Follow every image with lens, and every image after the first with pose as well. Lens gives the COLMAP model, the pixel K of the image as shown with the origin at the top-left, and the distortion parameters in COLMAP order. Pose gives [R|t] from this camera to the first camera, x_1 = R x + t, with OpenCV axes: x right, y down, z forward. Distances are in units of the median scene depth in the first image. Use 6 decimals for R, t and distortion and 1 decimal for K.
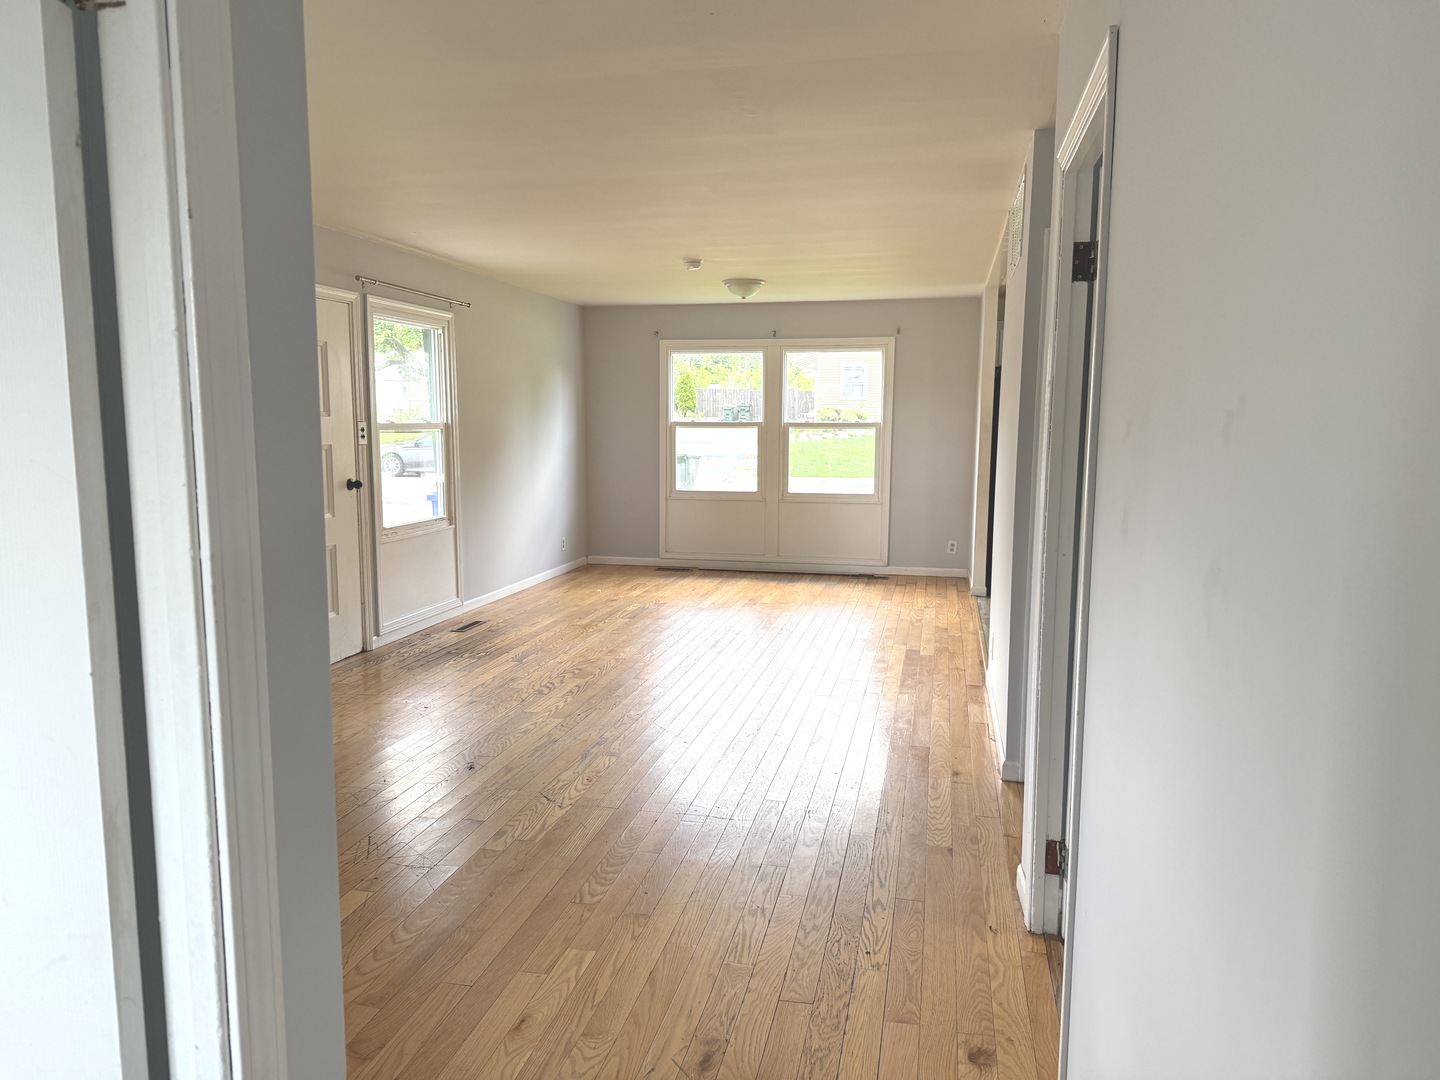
lens RADIAL K [[1013.5, 0, 720.0], [0, 1013.5, 540.0], [0, 0, 1]] dist [0.088307, -0.093406]
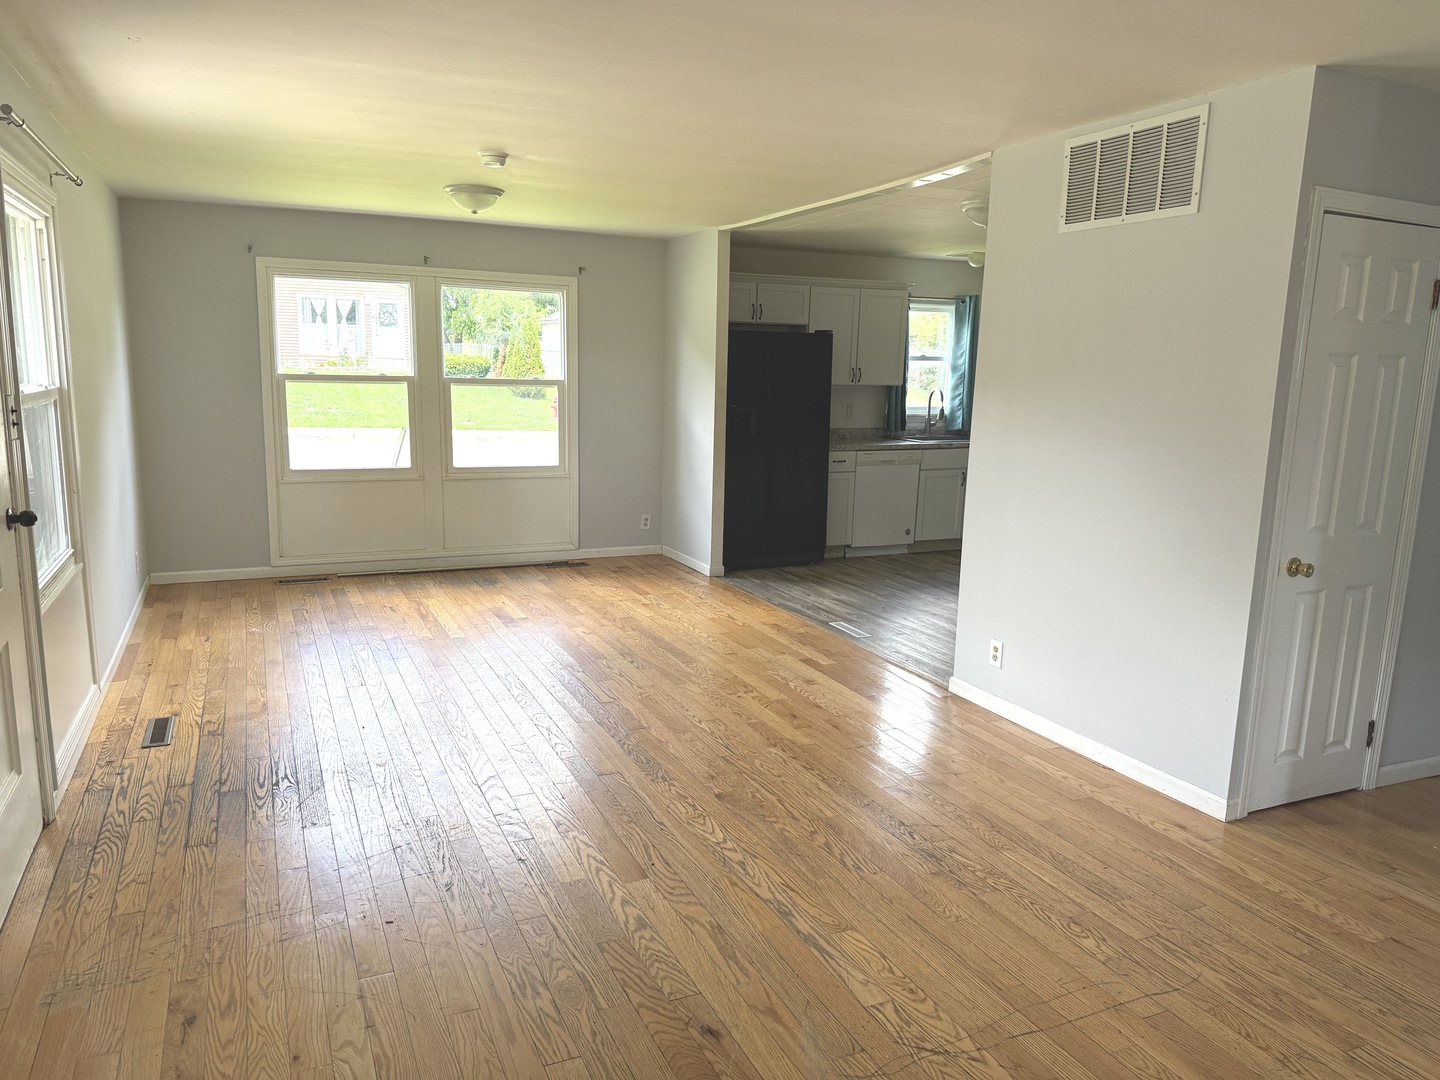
lens RADIAL K [[1007.6, 0, 682.7], [0, 1007.6, 557.6], [0, 0, 1]] dist [0.089978, -0.157908]
pose [[0.805304, -0.098351, 0.584647, -0.381726], [0.050690, 0.993955, 0.097384, -0.066526], [-0.590691, -0.048788, 0.805422, 0.380673]]
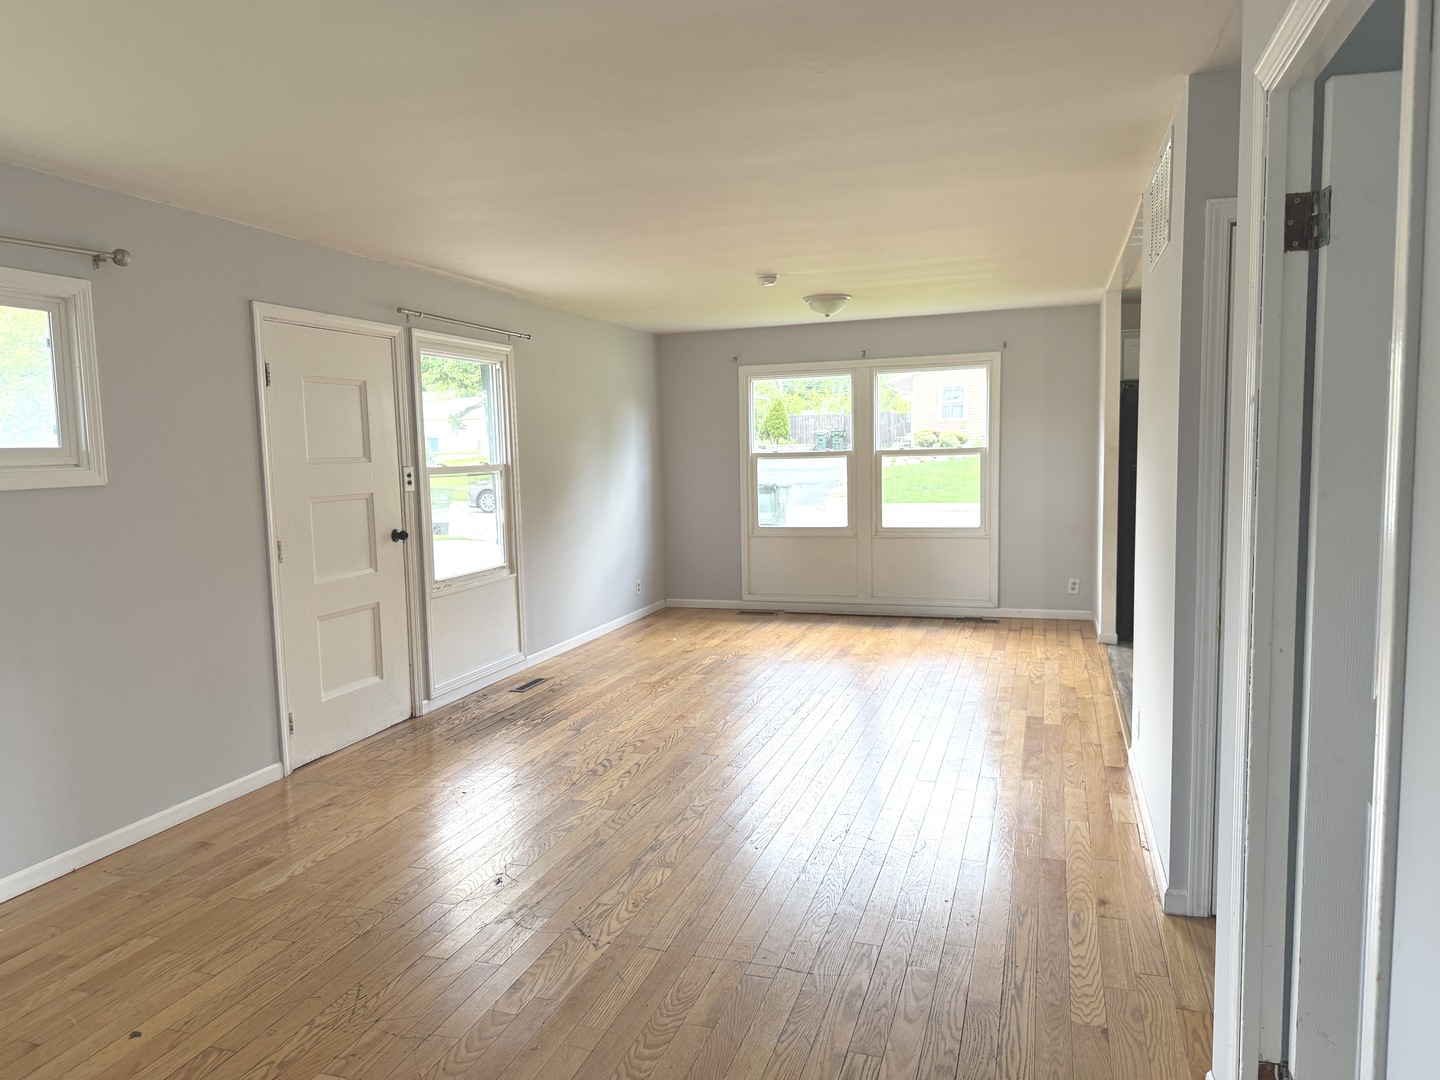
lens RADIAL K [[999.7, 0, 700.4], [0, 999.7, 542.5], [0, 0, 1]] dist [0.145221, -0.293549]
pose [[0.993053, -0.018366, -0.116222, 0.014689], [0.015764, 0.999605, -0.023271, -0.021861], [0.116603, 0.021278, 0.992951, 0.129794]]
